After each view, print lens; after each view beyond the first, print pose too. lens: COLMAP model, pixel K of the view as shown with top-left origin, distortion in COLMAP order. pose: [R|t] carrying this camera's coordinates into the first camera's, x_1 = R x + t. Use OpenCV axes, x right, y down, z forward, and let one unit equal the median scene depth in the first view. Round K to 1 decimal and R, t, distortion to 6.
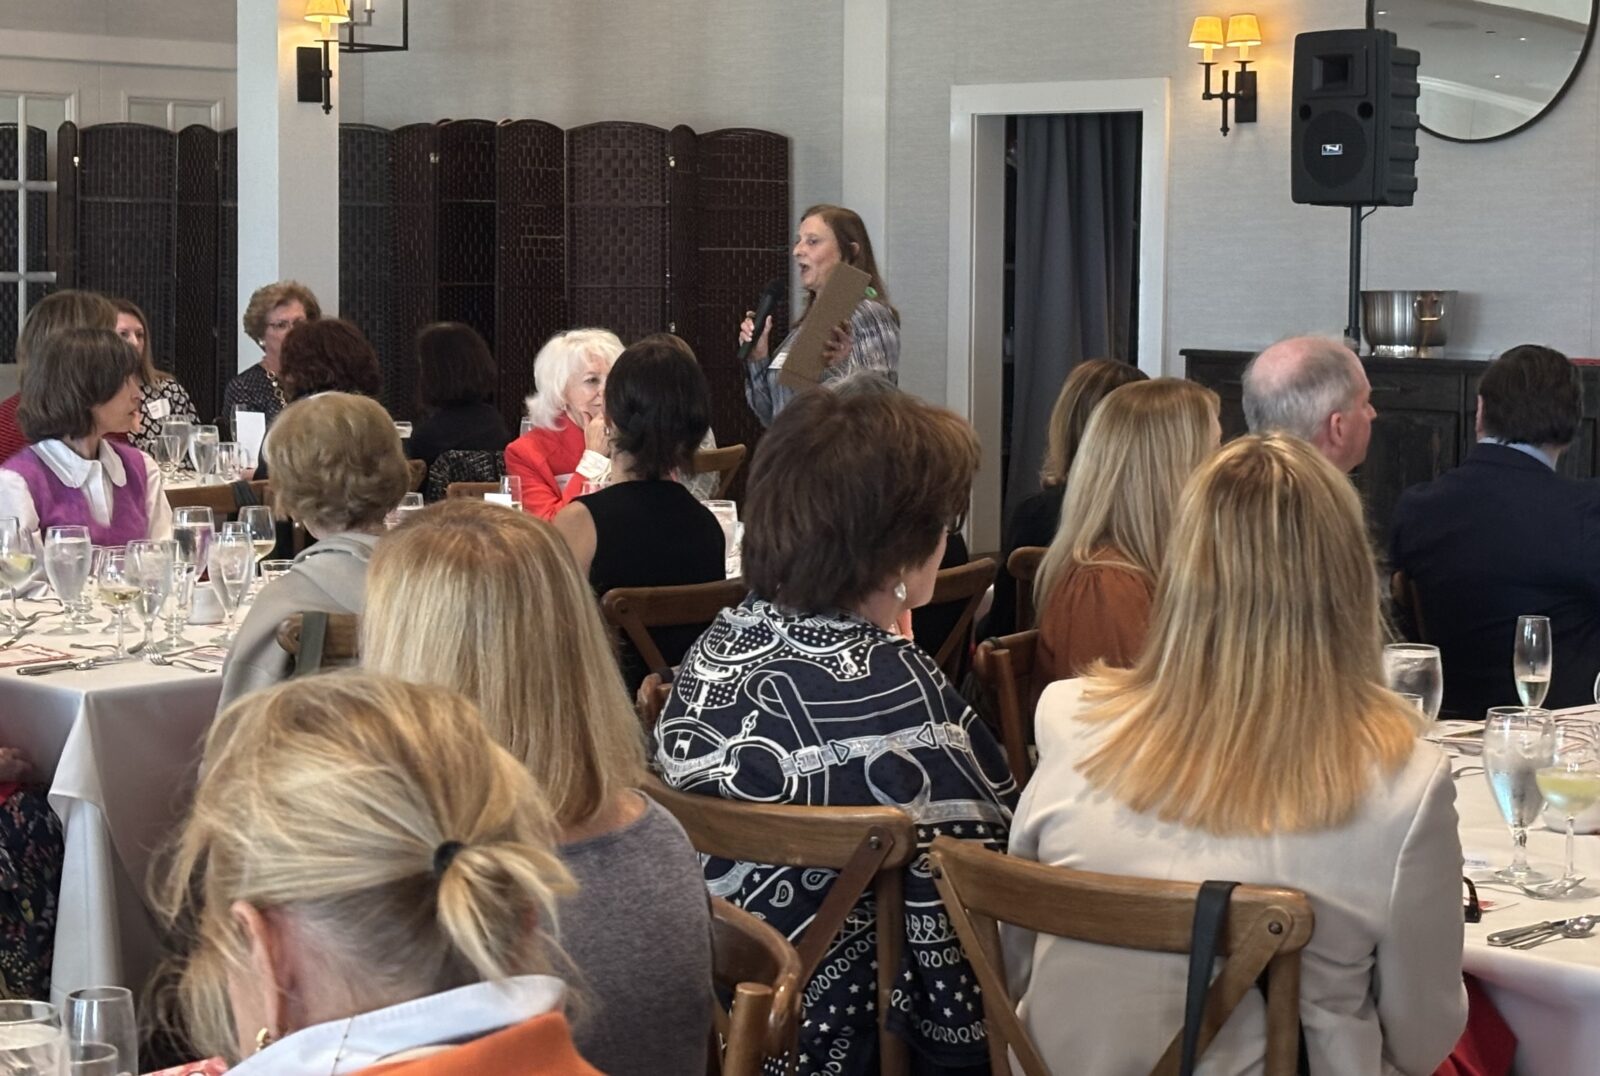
lens RADIAL K [[2913.4, 0, 798.0], [0, 2913.4, 542.0], [0, 0, 1]] dist [0.063738, 0.000000]
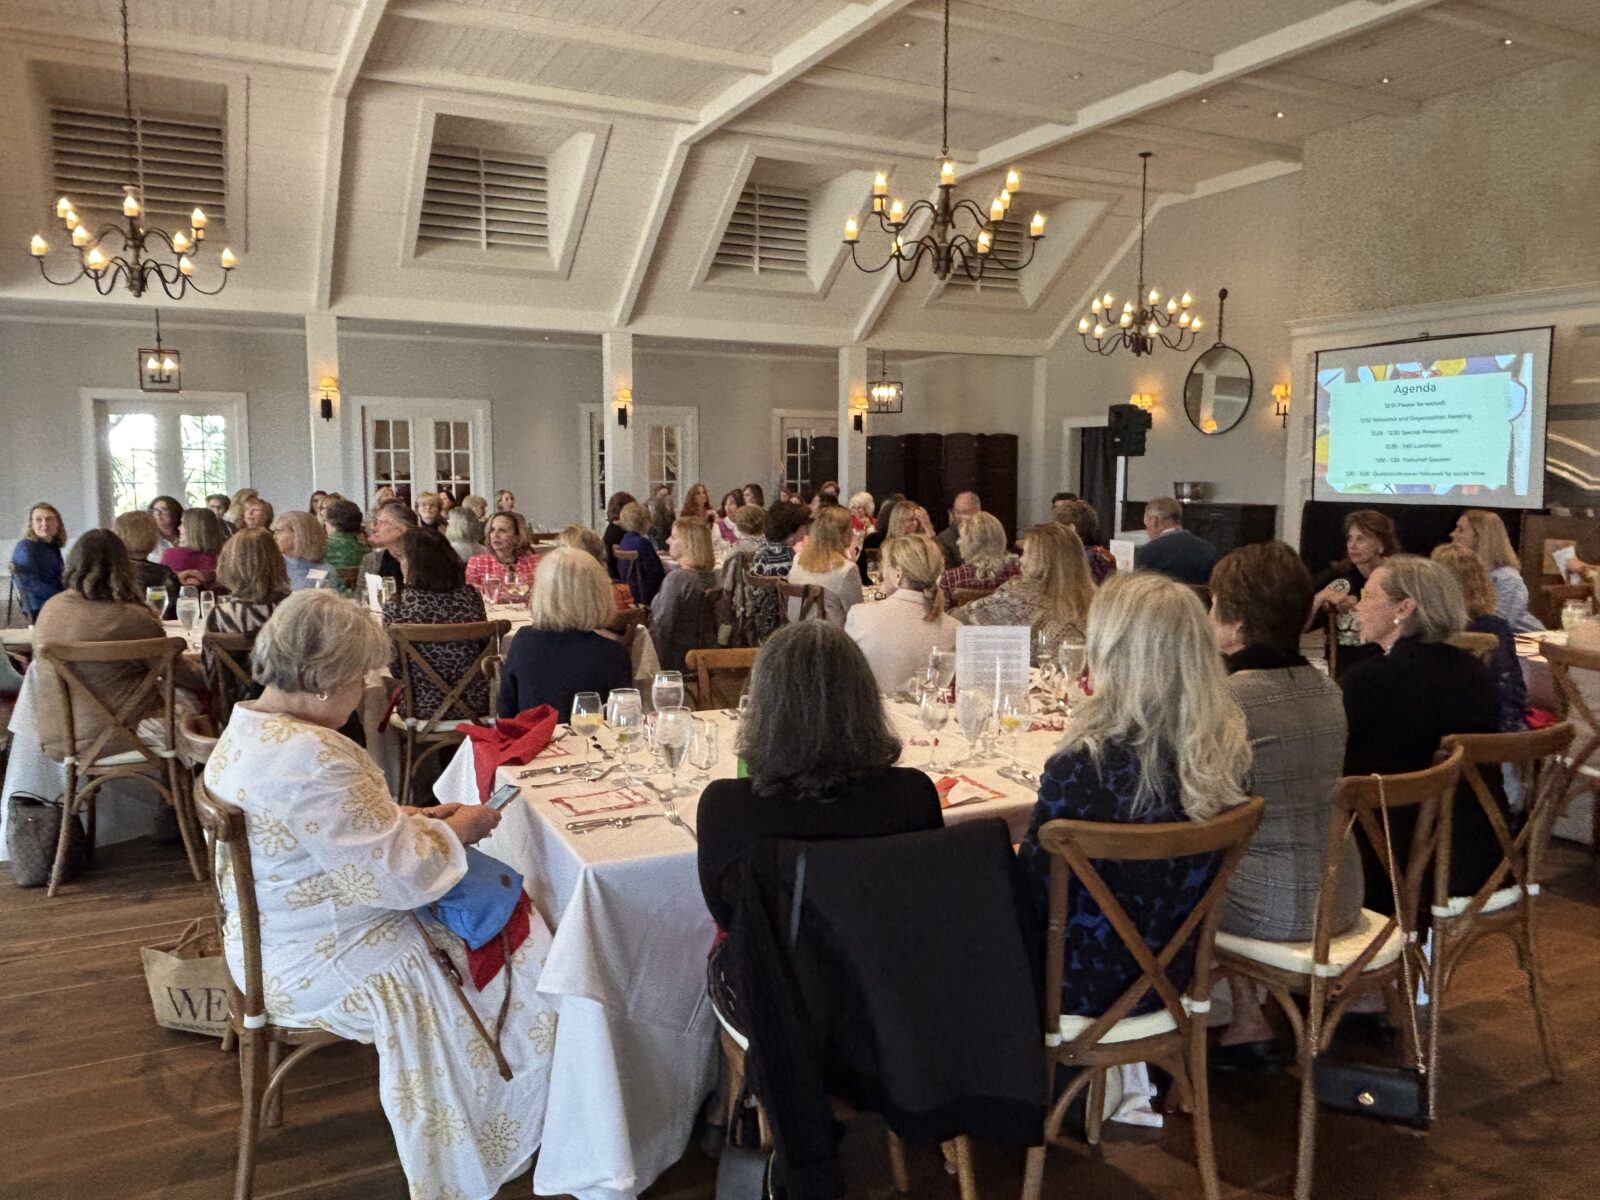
lens RADIAL K [[1162.0, 0, 801.8], [0, 1162.0, 599.9], [0, 0, 1]] dist [0.000605, 0.000477]
pose [[0.937628, 0.023632, -0.346836, 0.236778], [-0.020692, 0.999712, 0.012179, 0.031500], [0.347023, -0.004243, 0.937847, -0.288920]]
